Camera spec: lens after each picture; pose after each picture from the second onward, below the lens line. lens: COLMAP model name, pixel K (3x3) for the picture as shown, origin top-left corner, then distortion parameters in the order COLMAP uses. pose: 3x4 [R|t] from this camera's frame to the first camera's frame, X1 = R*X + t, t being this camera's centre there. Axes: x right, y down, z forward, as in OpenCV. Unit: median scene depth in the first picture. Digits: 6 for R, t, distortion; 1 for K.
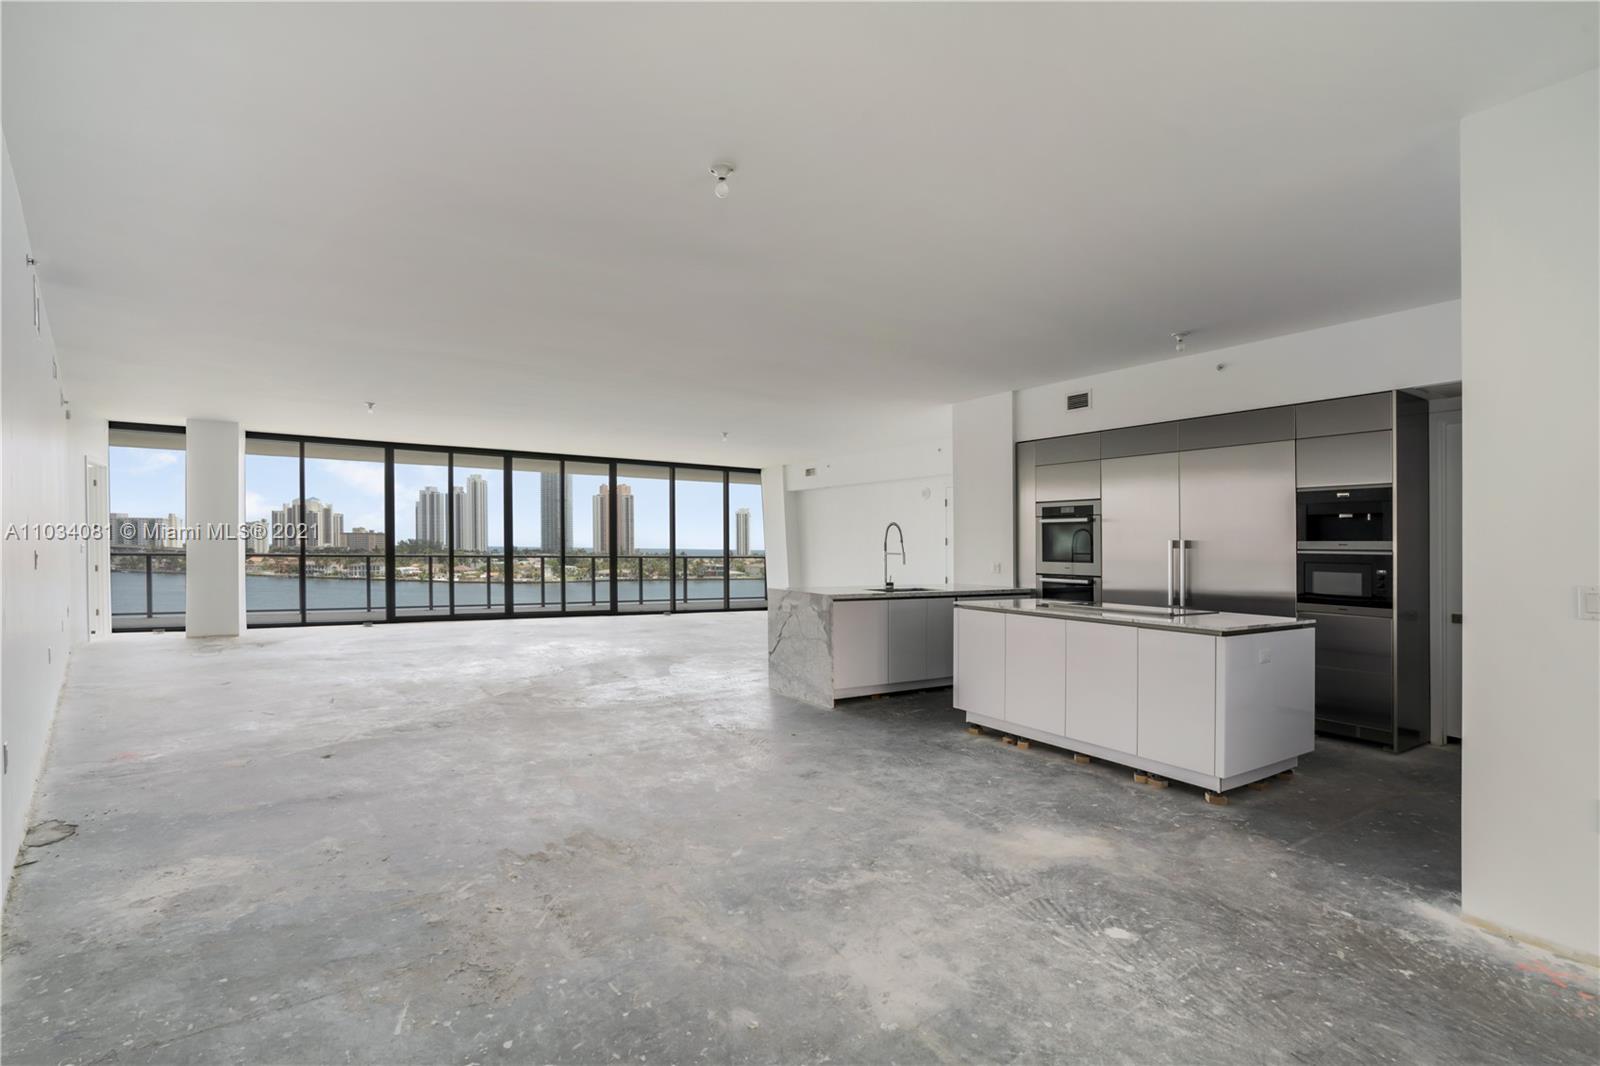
lens RADIAL K [[739.3, 0, 779.2], [0, 739.3, 535.4], [0, 0, 1]] dist [-0.040706, 0.012917]
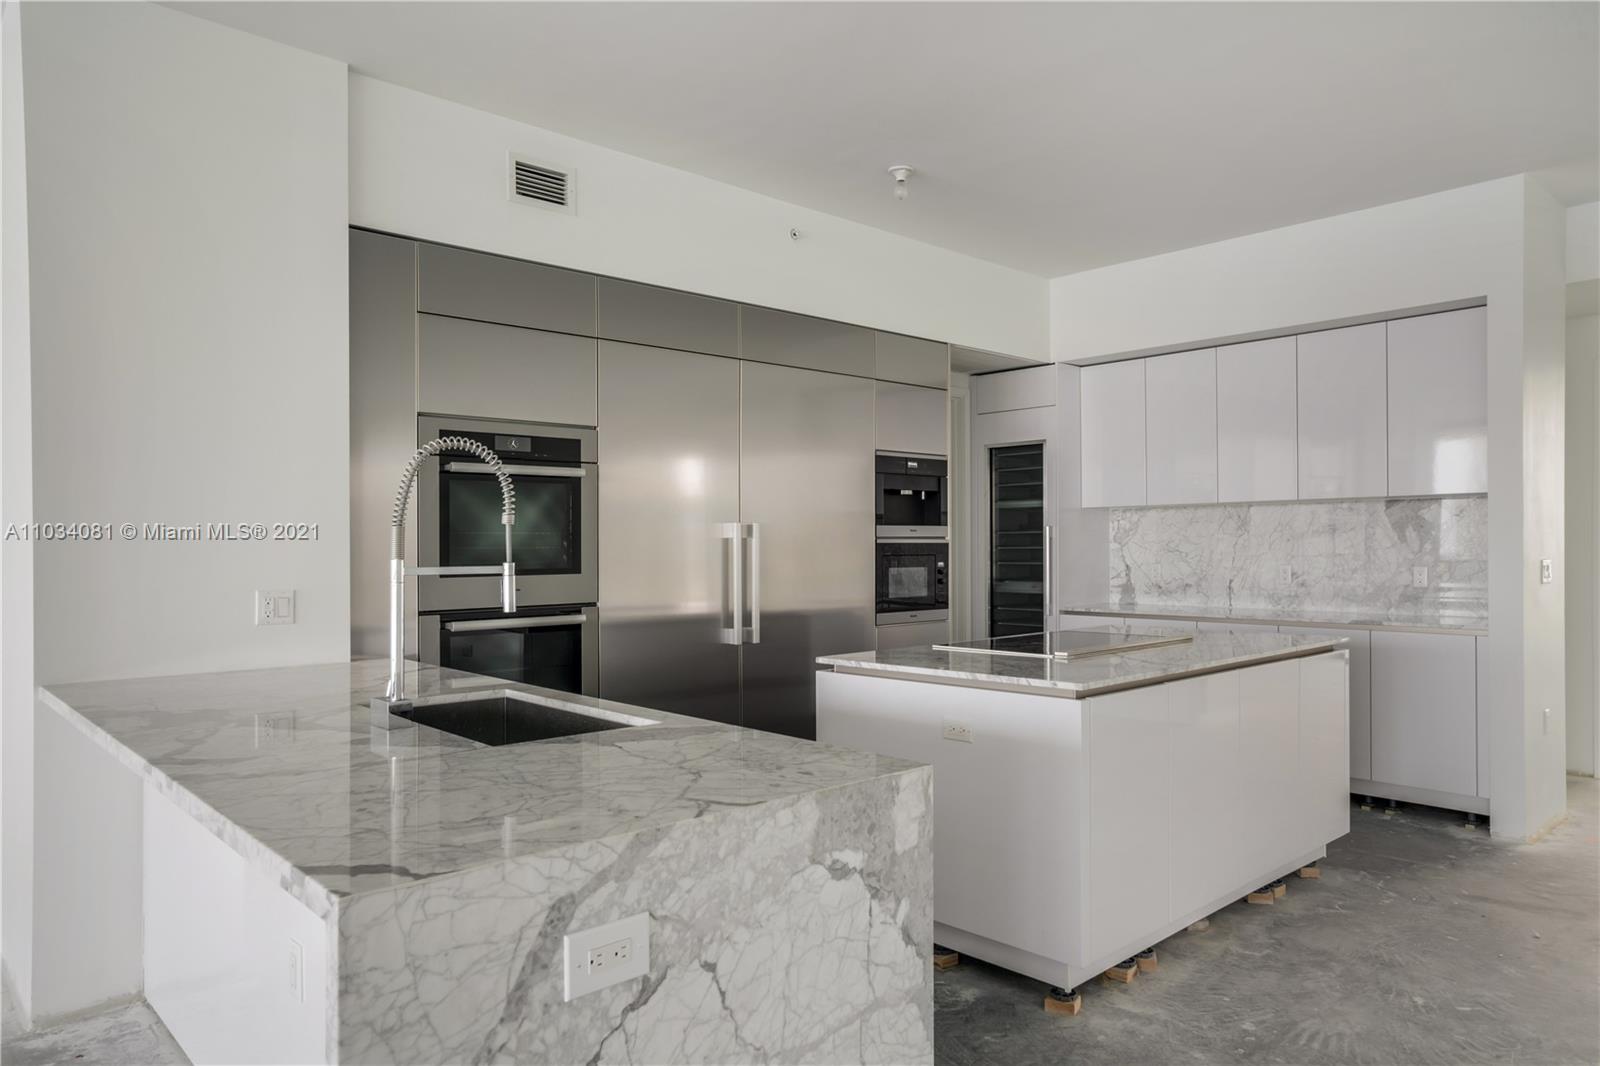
lens RADIAL K [[1042.9, 0, 809.1], [0, 1042.9, 526.4], [0, 0, 1]] dist [0.006953, 0.010796]
pose [[-0.203364, 0.003870, 0.979095, -0.225402], [-0.009552, 0.999937, -0.005936, 0.013528], [-0.979057, -0.010559, -0.203314, 1.112589]]
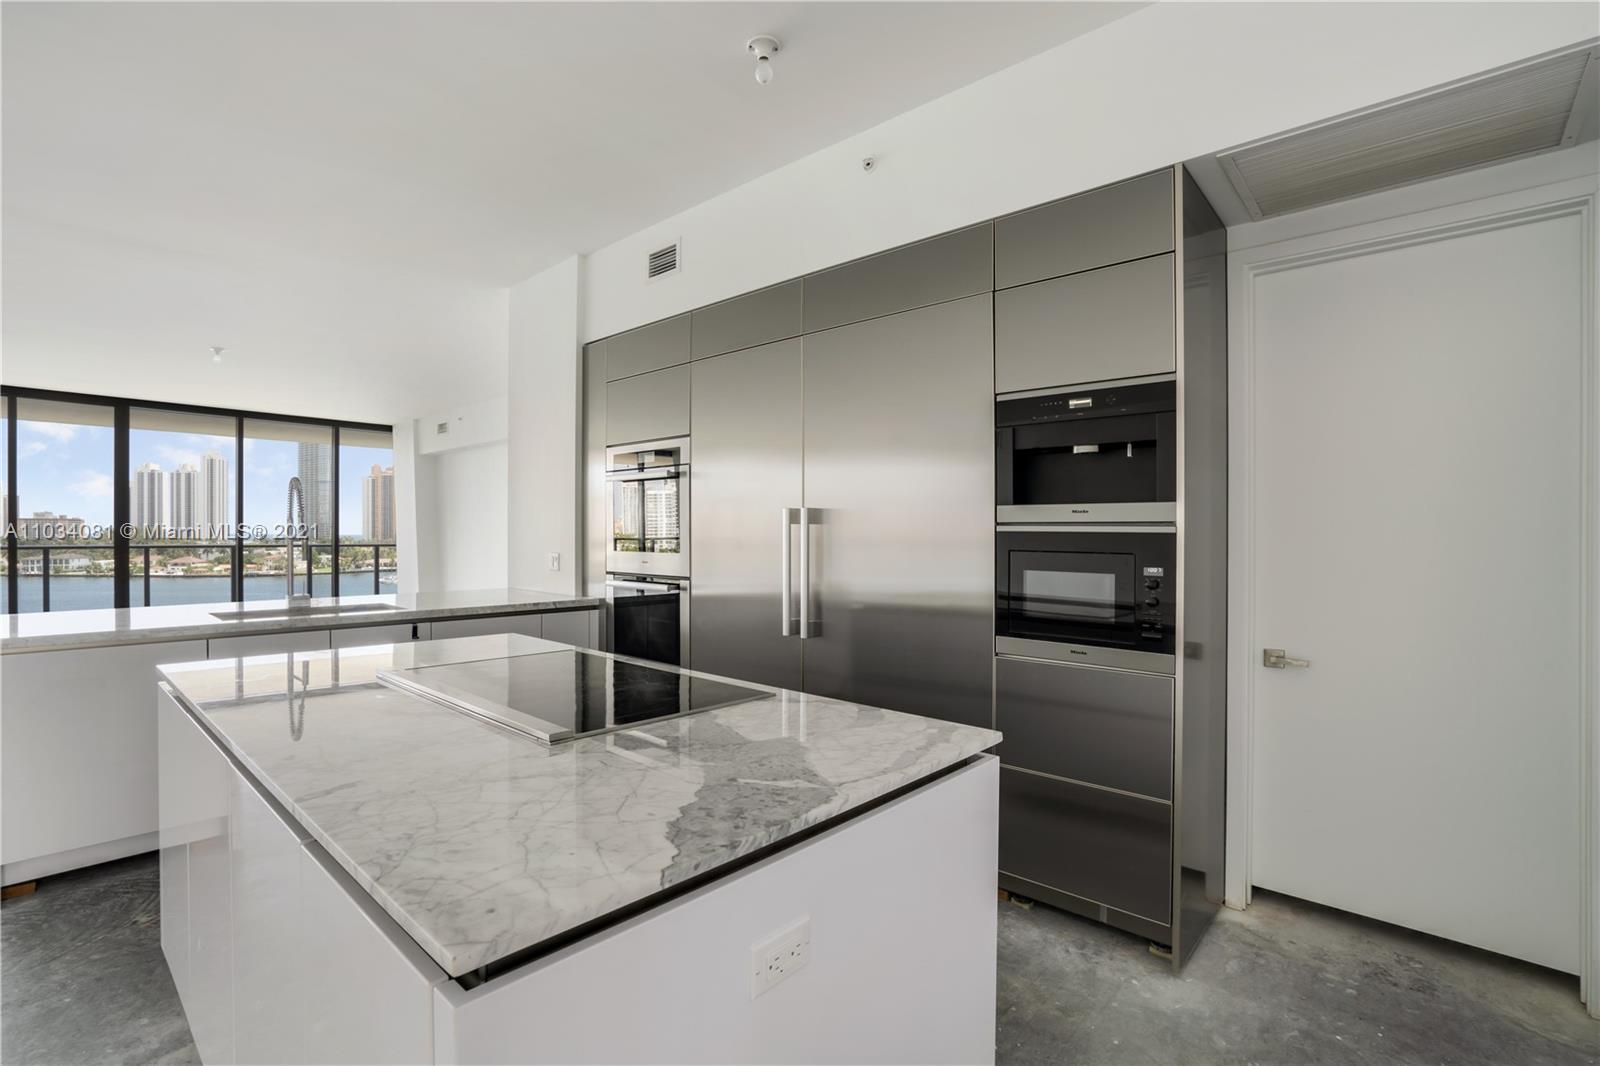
lens RADIAL K [[739.3, 0, 782.2], [0, 739.3, 528.1], [0, 0, 1]] dist [-0.040706, 0.012917]
pose [[0.962846, -0.003603, 0.270028, 0.394073], [0.001035, 0.999953, 0.009653, 0.015599], [-0.270050, -0.009015, 0.962804, 0.504377]]
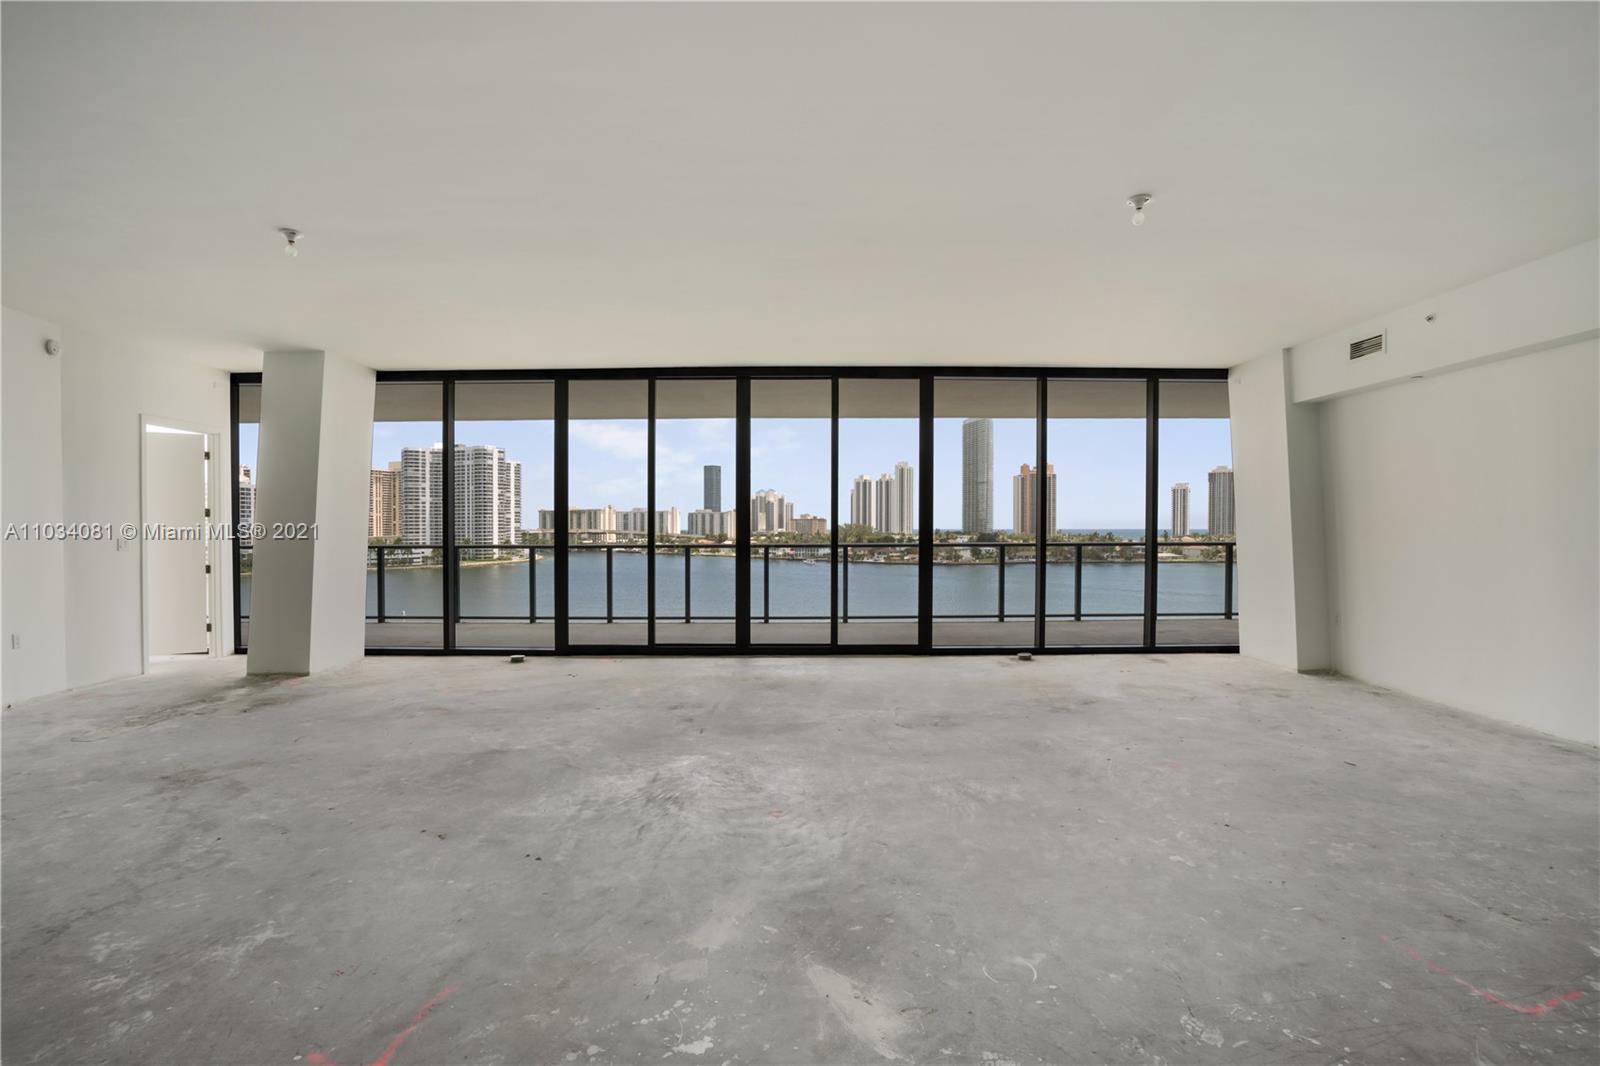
lens RADIAL K [[739.3, 0, 789.1], [0, 739.3, 533.3], [0, 0, 1]] dist [-0.040706, 0.012917]
pose [[0.853766, -0.009640, -0.520567, -0.059071], [0.020994, 0.999653, 0.015921, 0.019708], [0.520233, -0.024521, 0.853672, 1.091005]]
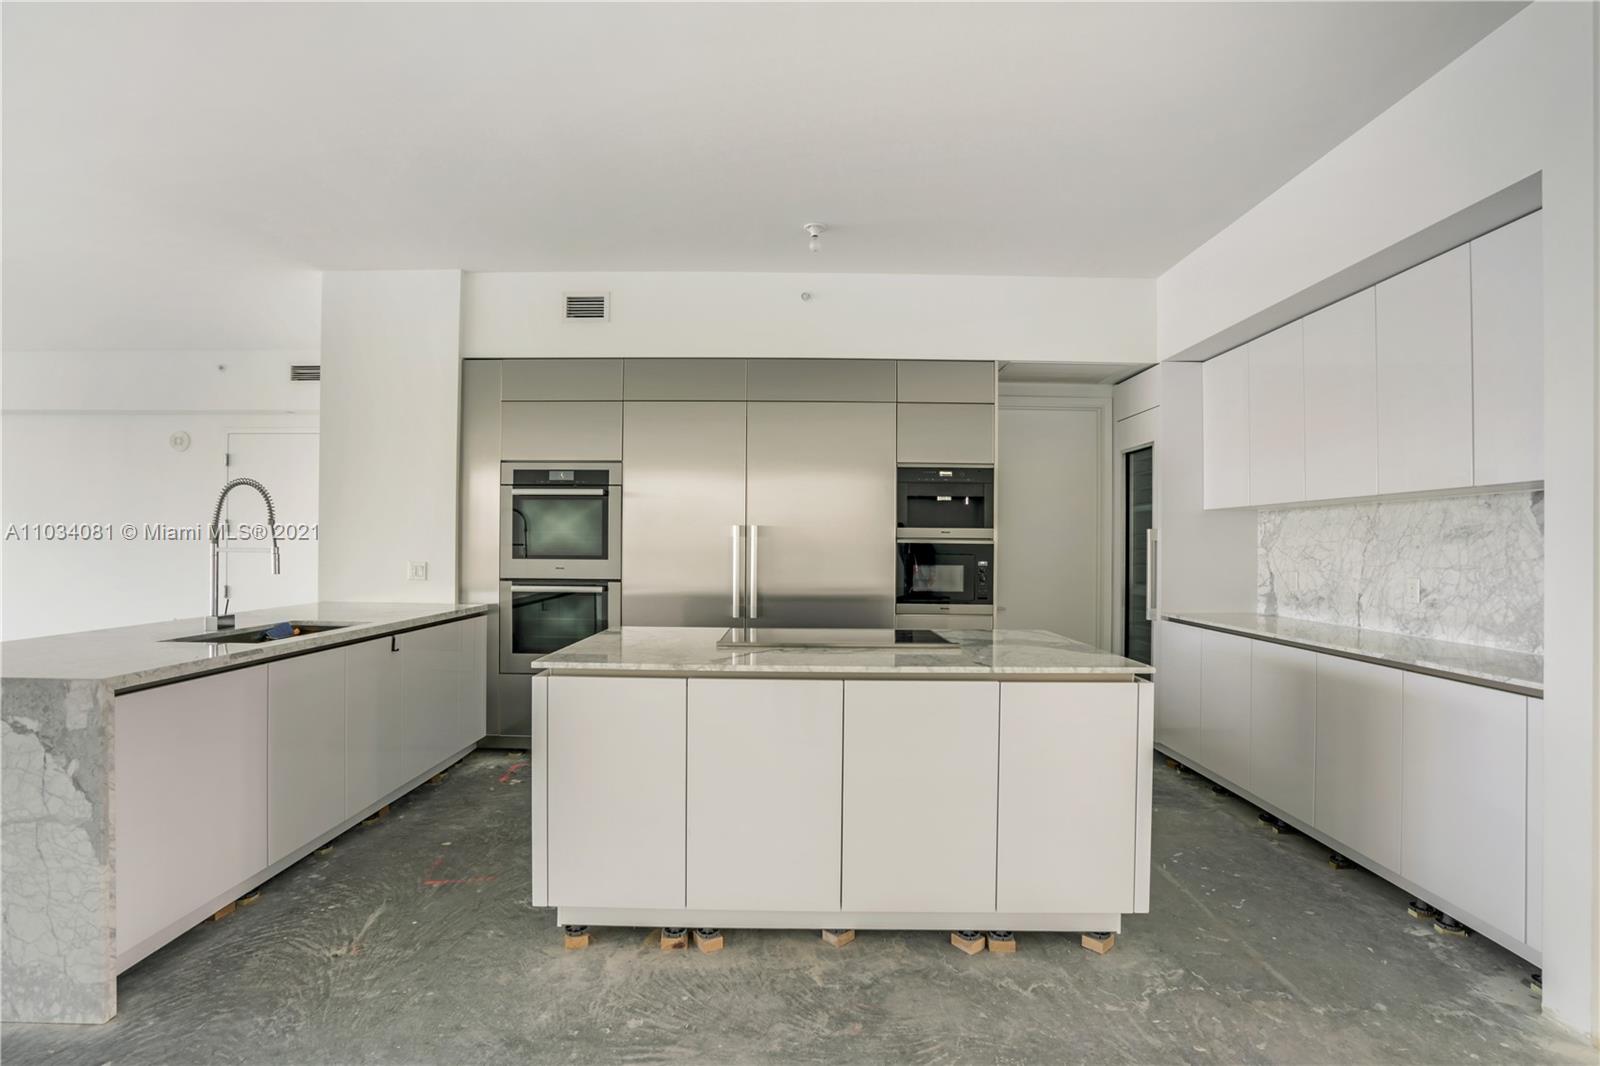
lens RADIAL K [[739.3, 0, 798.6], [0, 739.3, 525.1], [0, 0, 1]] dist [-0.040706, 0.012917]
pose [[0.526992, 0.011955, 0.849786, -0.041945], [-0.013837, 0.999889, -0.005486, 0.009625], [-0.849758, -0.008867, 0.527099, 0.577275]]
